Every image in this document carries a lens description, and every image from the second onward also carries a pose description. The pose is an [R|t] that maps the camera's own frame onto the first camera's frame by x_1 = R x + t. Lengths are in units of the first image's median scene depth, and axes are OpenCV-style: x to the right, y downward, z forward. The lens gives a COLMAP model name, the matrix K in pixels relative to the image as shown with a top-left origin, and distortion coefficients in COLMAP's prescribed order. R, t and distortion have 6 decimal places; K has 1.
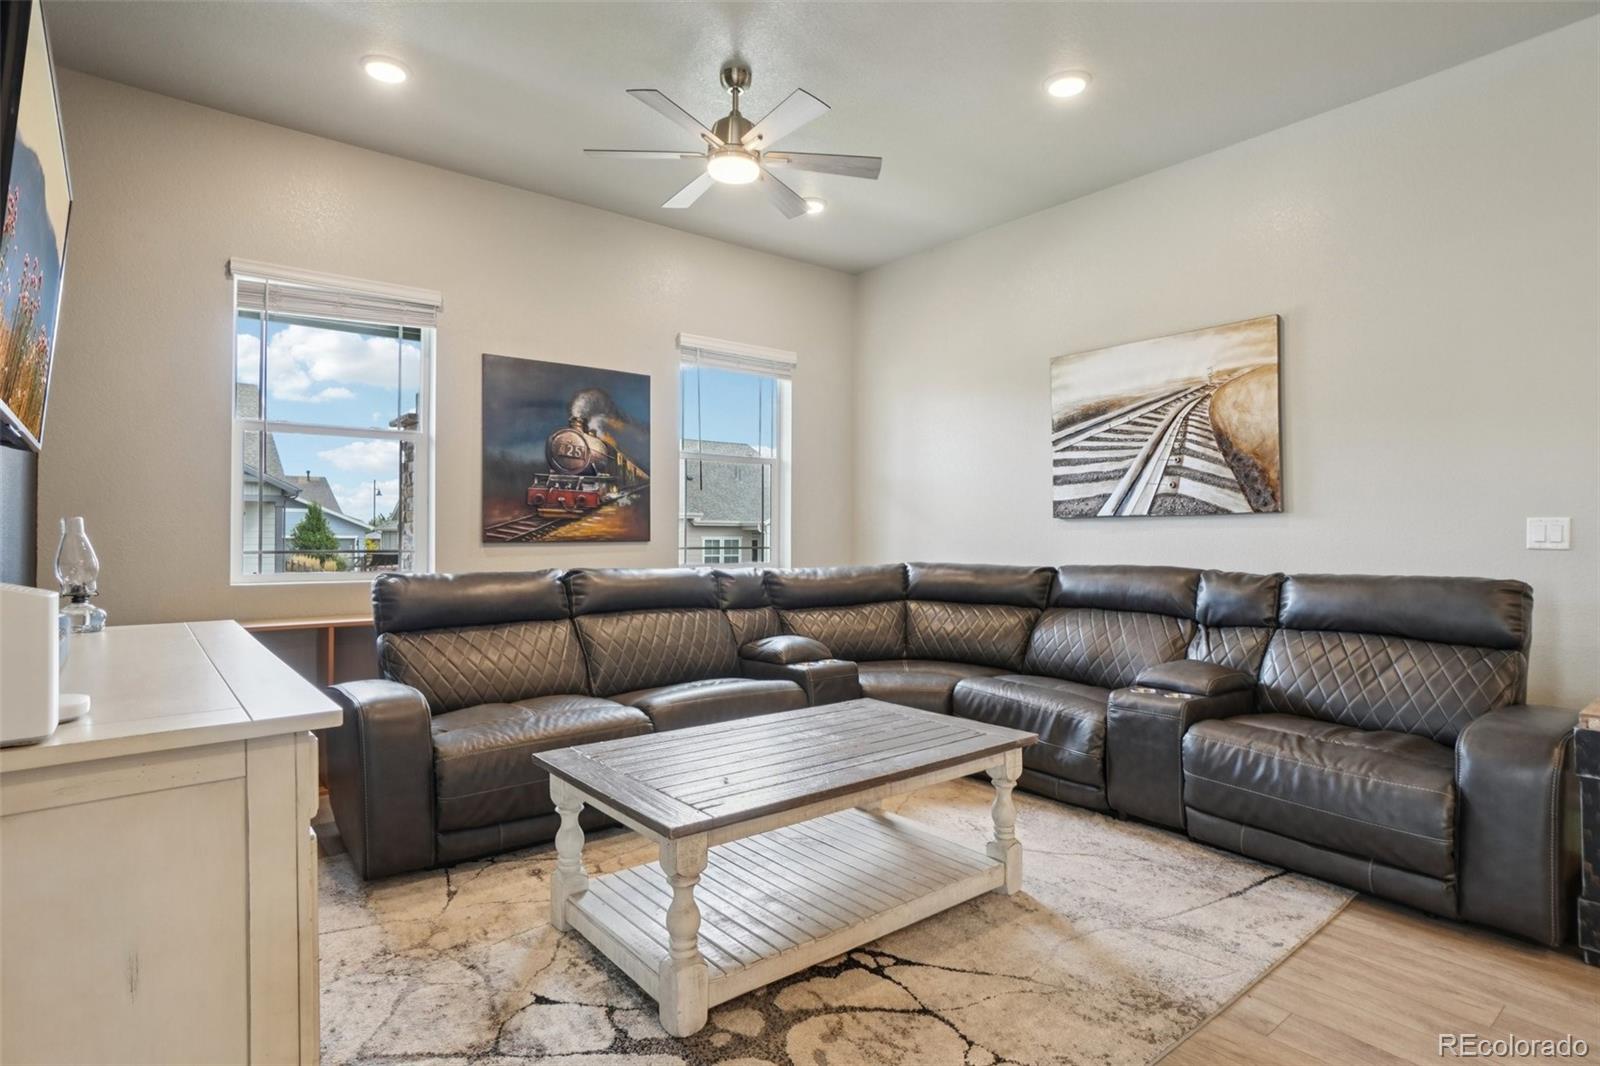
lens RADIAL K [[822.2, 0, 800.0], [0, 822.2, 533.0], [0, 0, 1]] dist [-0.032760, 0.000046]
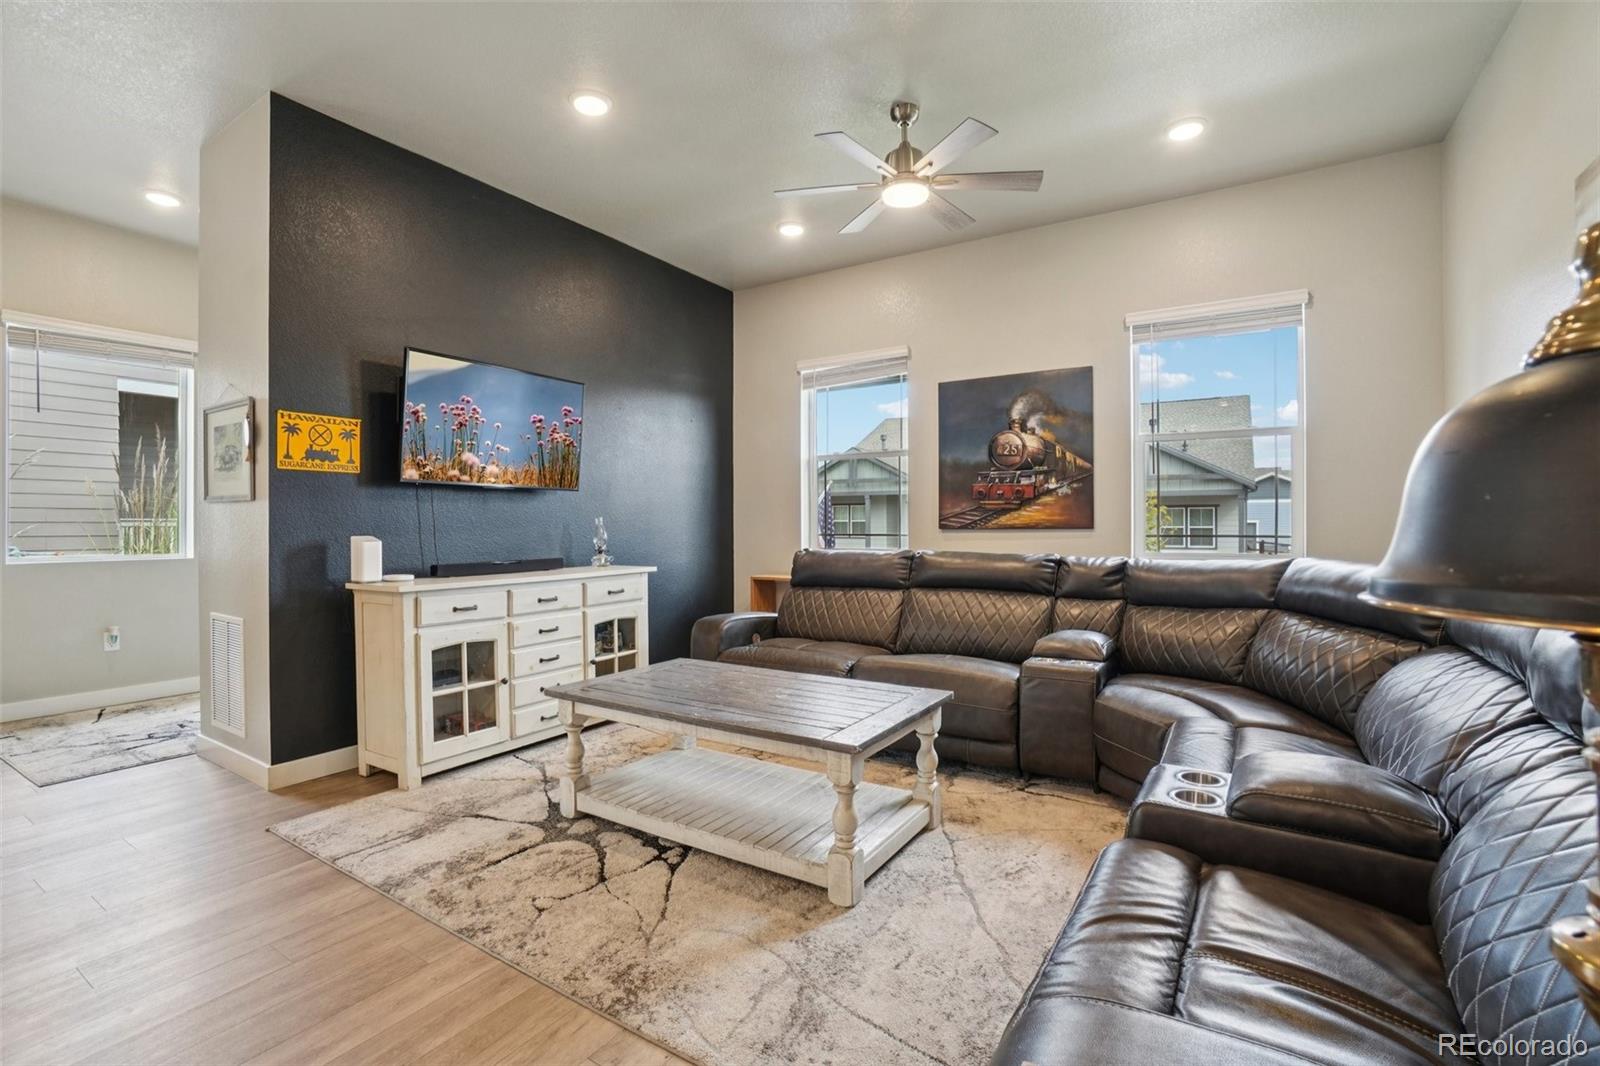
lens RADIAL K [[720.4, 0, 800.0], [0, 720.4, 533.0], [0, 0, 1]] dist [-0.024579, -0.000030]
pose [[0.332945, 0.011473, -0.942877, 0.579623], [0.006648, 0.999873, 0.014515, 0.000153], [0.942923, -0.011101, 0.332826, 0.389181]]
